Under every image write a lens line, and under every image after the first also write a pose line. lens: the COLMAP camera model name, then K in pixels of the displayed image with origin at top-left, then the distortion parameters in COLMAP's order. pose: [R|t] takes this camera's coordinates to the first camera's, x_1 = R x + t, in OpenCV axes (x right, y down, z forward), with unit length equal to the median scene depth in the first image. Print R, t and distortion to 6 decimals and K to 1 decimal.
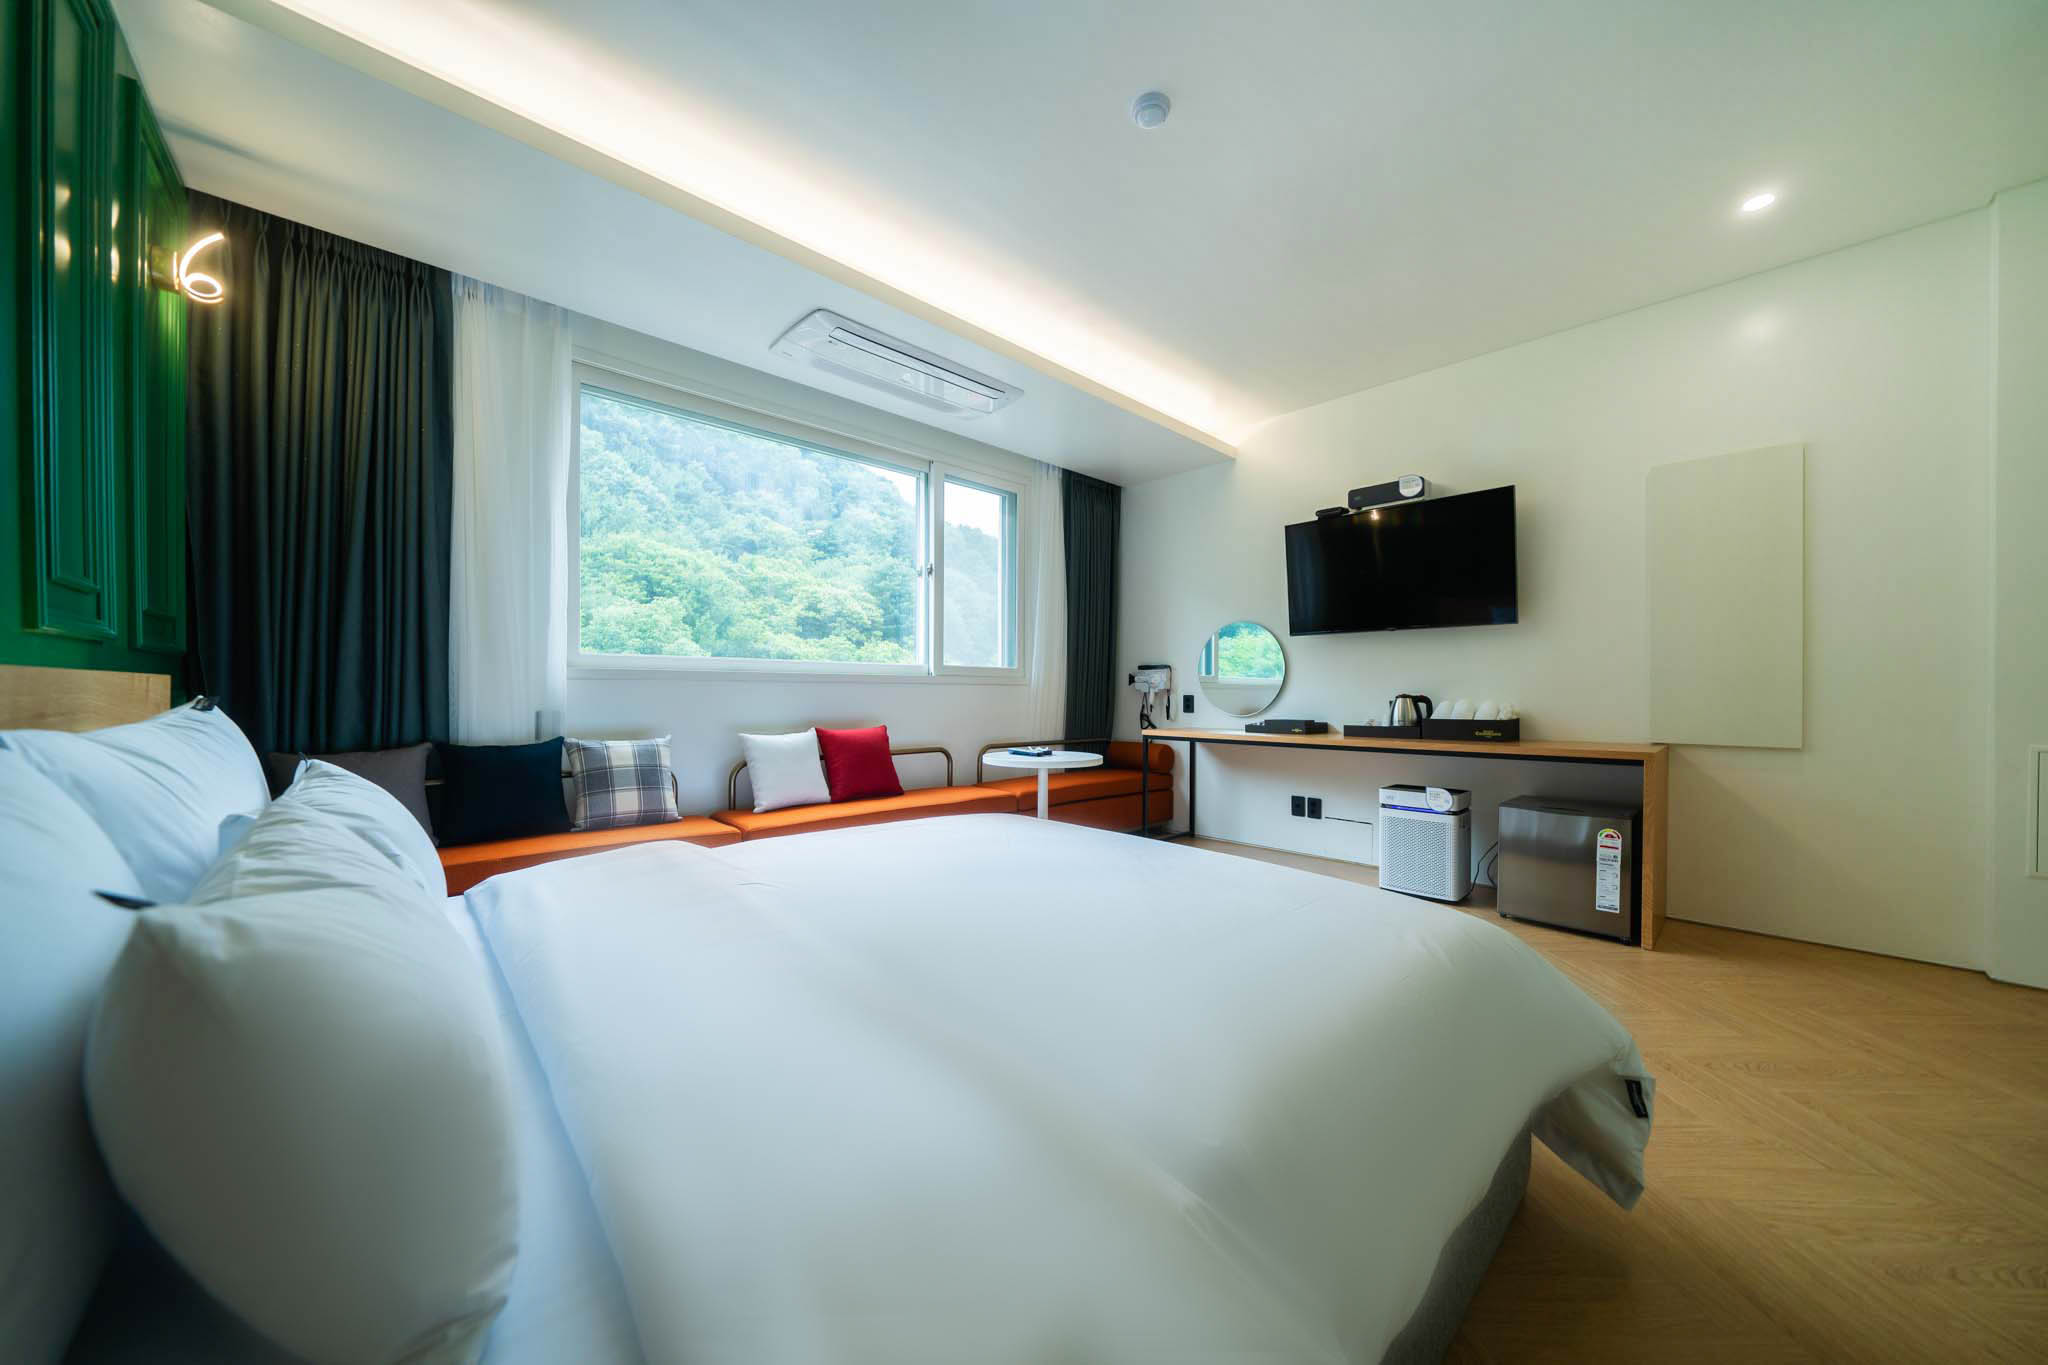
lens RADIAL K [[699.0, 0, 1026.5], [0, 699.0, 698.2], [0, 0, 1]] dist [-0.007377, -0.000005]
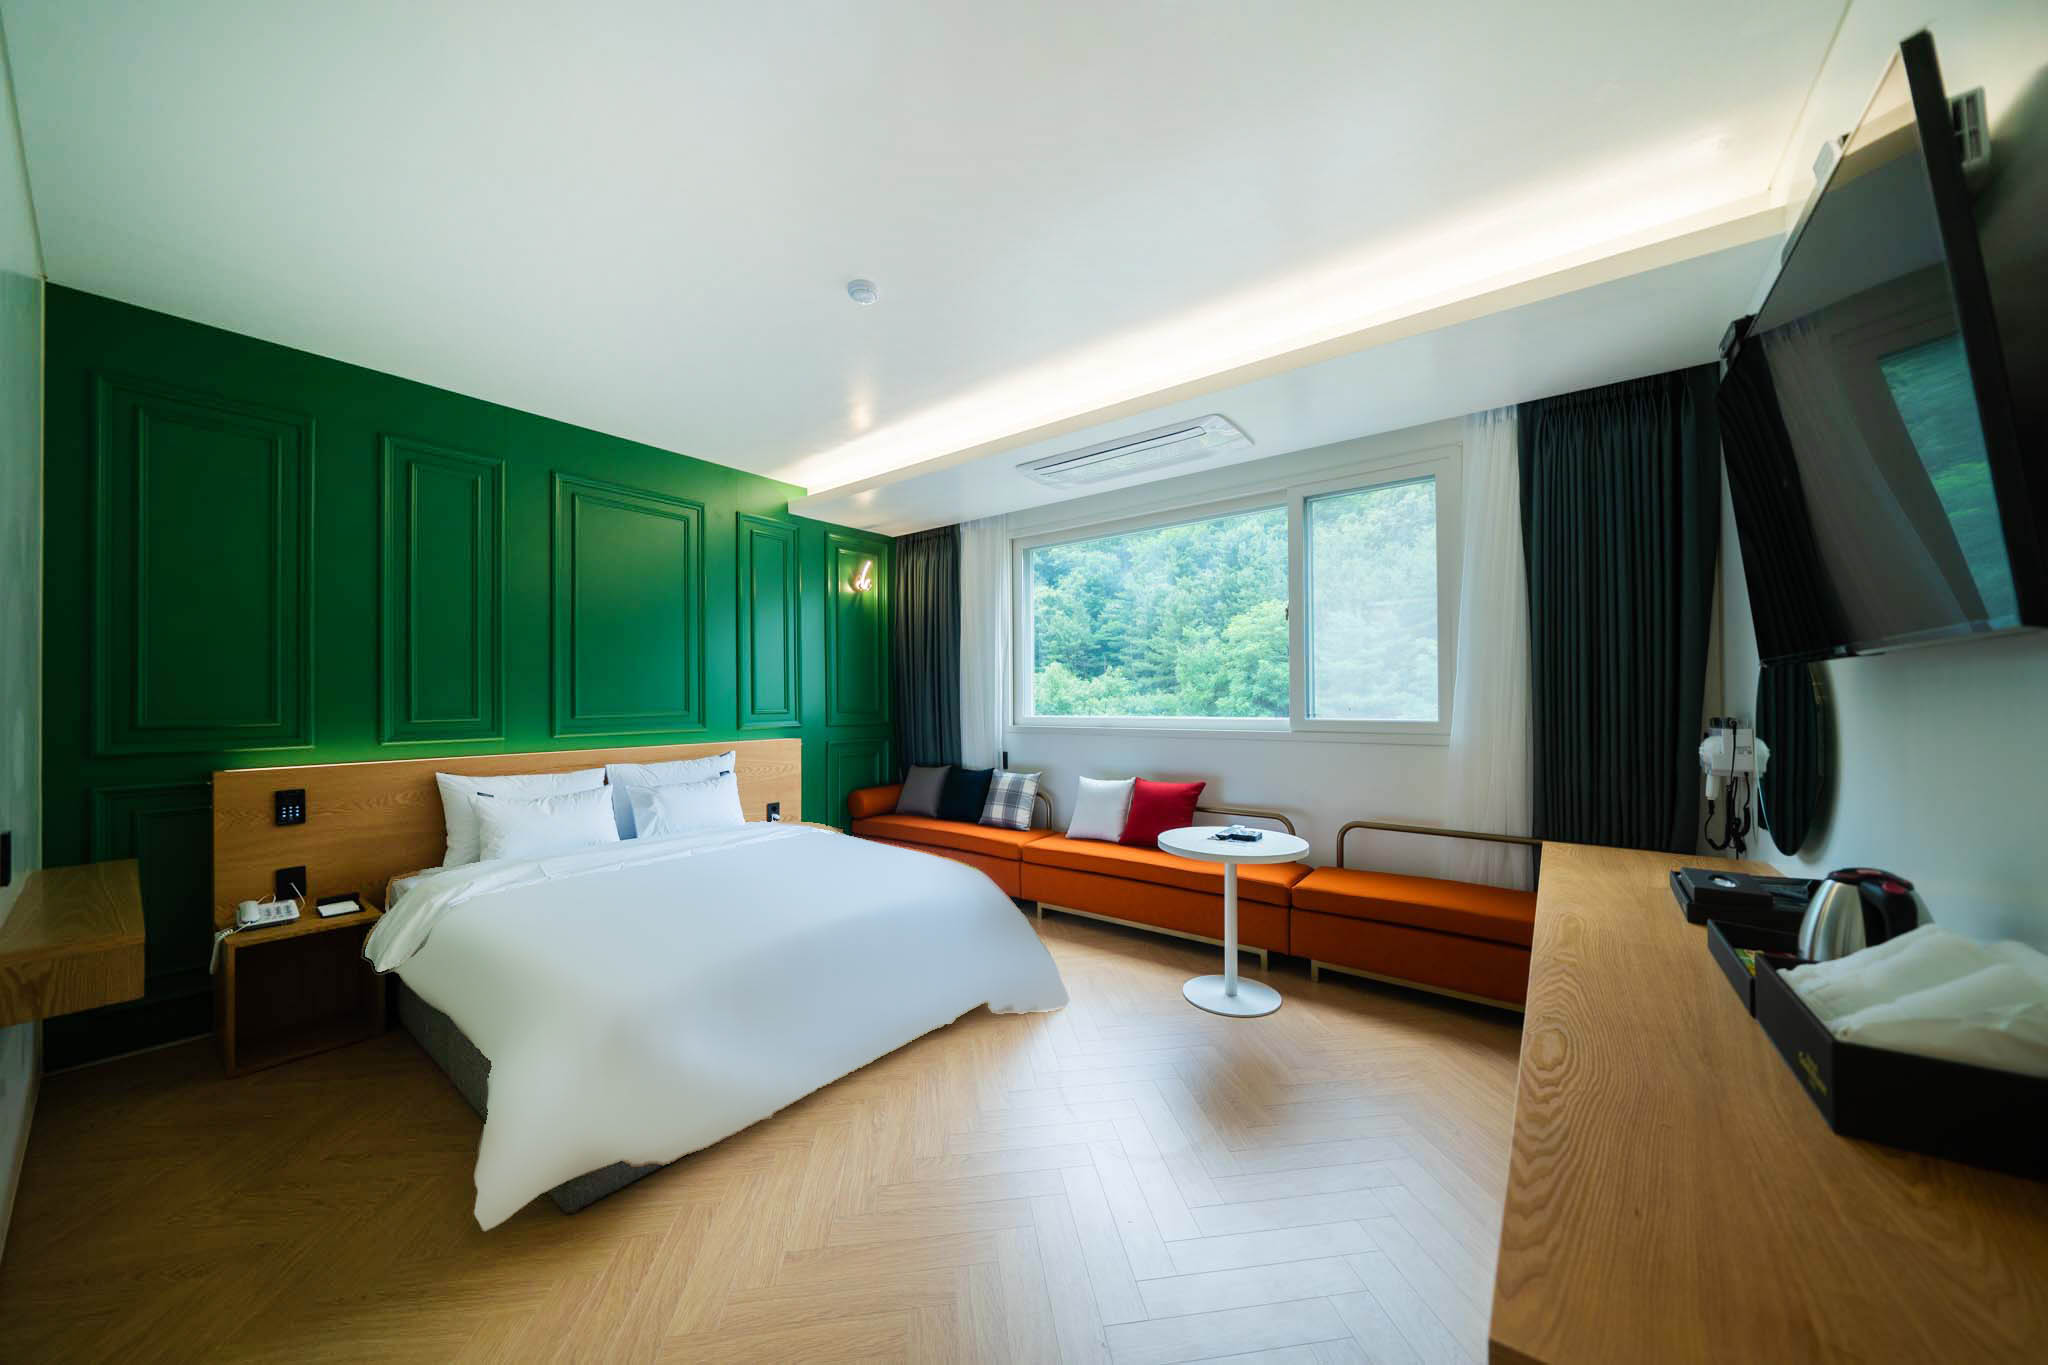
lens RADIAL K [[699.0, 0, 1026.5], [0, 699.0, 698.2], [0, 0, 1]] dist [-0.007377, -0.000005]
pose [[0.163868, -0.006584, -0.986460, 1.022051], [-0.001273, 0.999975, -0.006886, -0.101674], [0.986481, 0.002384, 0.163856, 0.786283]]
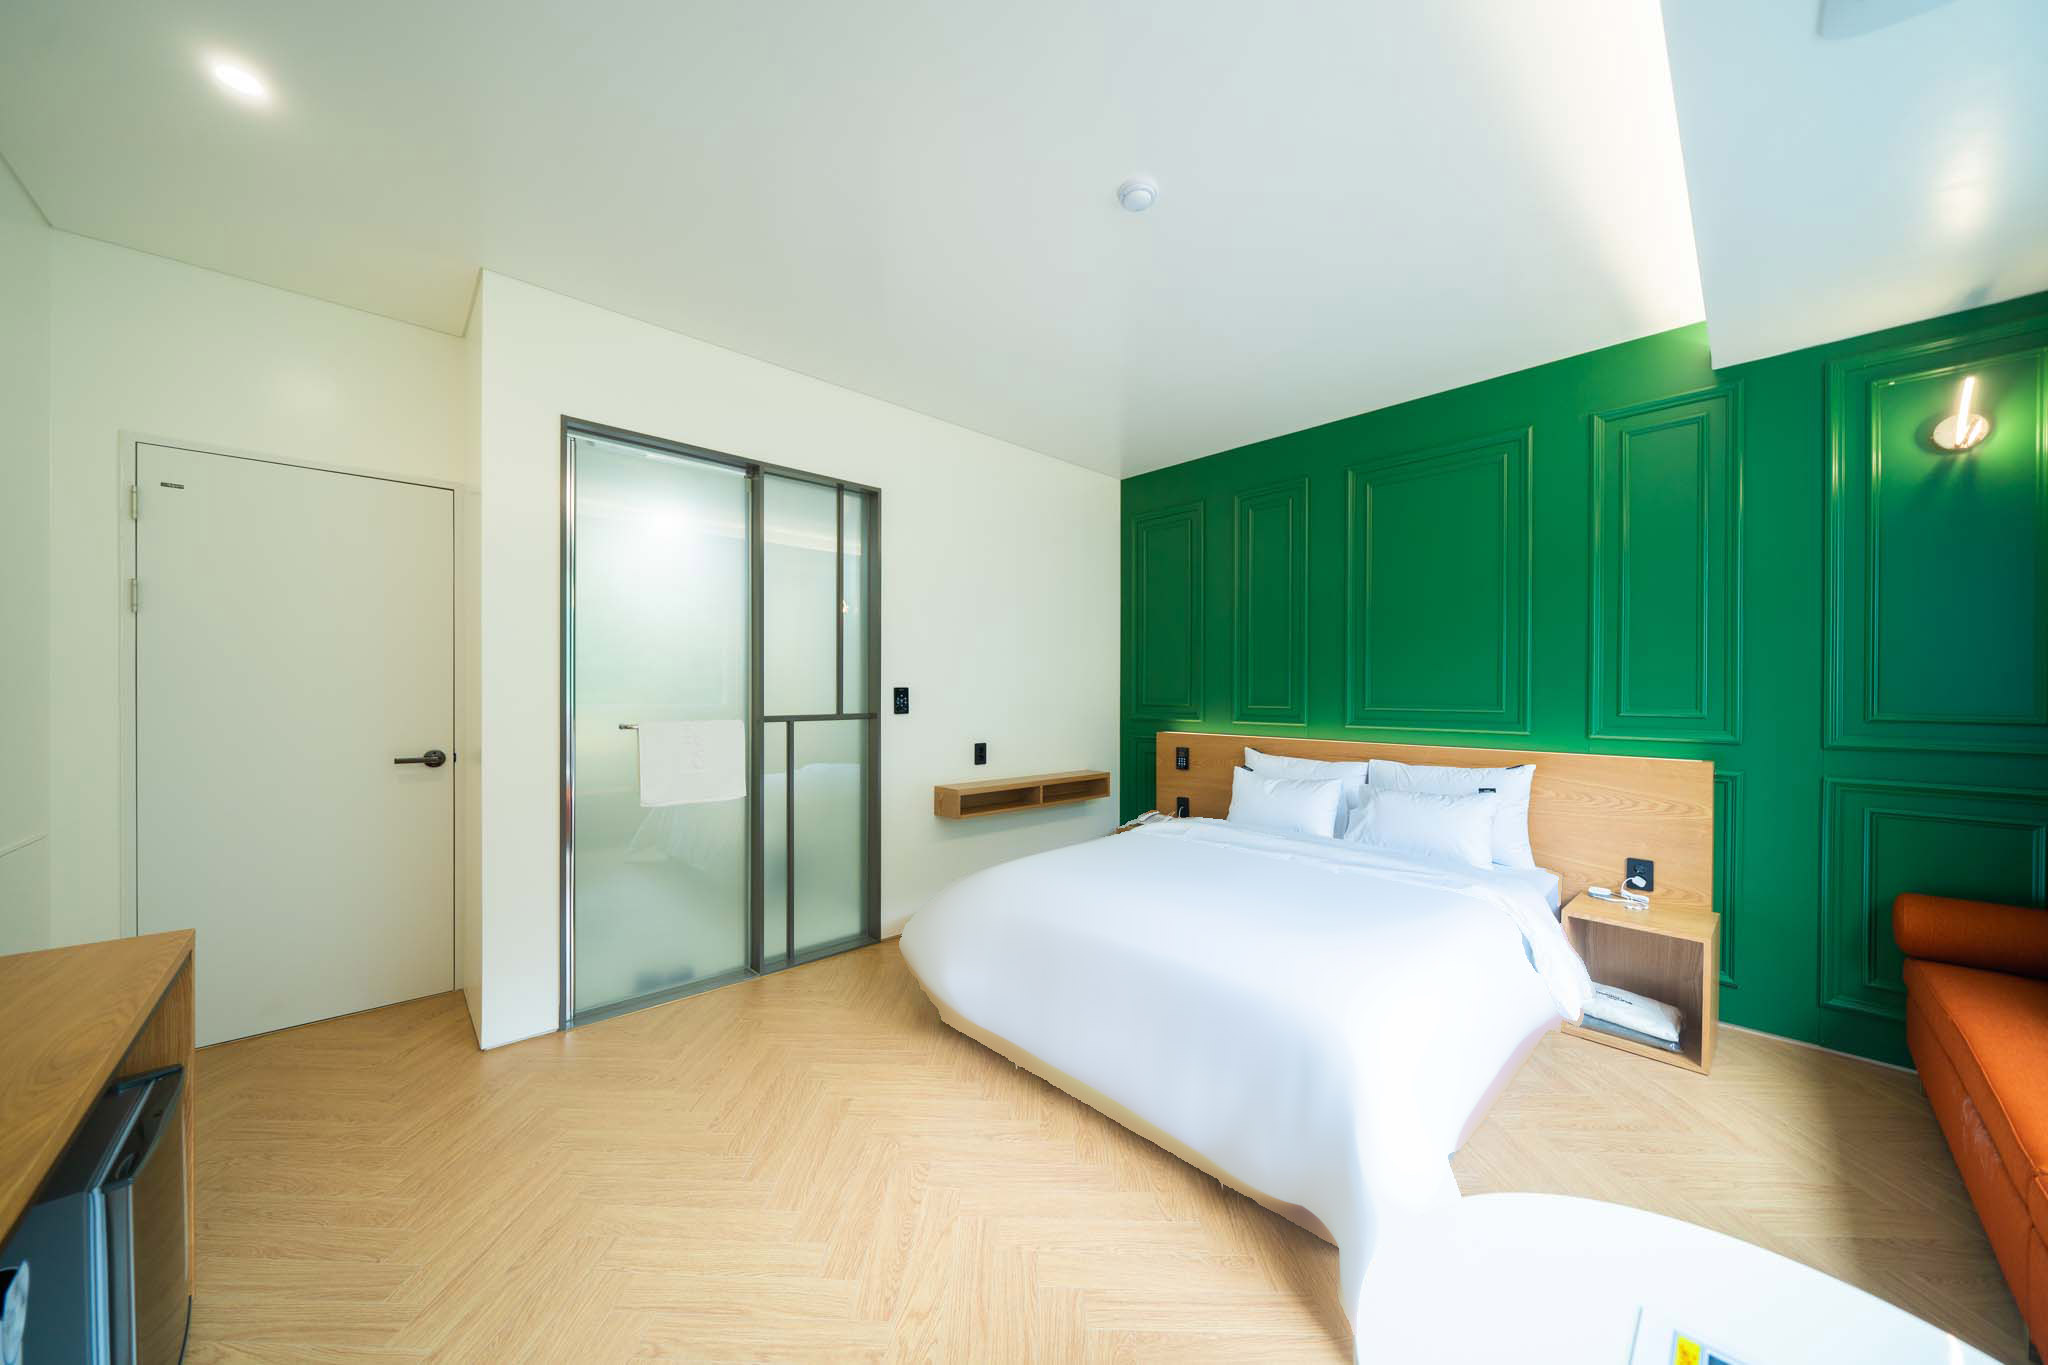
lens RADIAL K [[699.0, 0, 1026.5], [0, 699.0, 698.2], [0, 0, 1]] dist [-0.007377, -0.000005]
pose [[-0.999930, -0.010909, -0.004635, 0.247461], [-0.010989, 0.999787, 0.017471, -0.108816], [0.004443, 0.017521, -0.999837, 1.444906]]
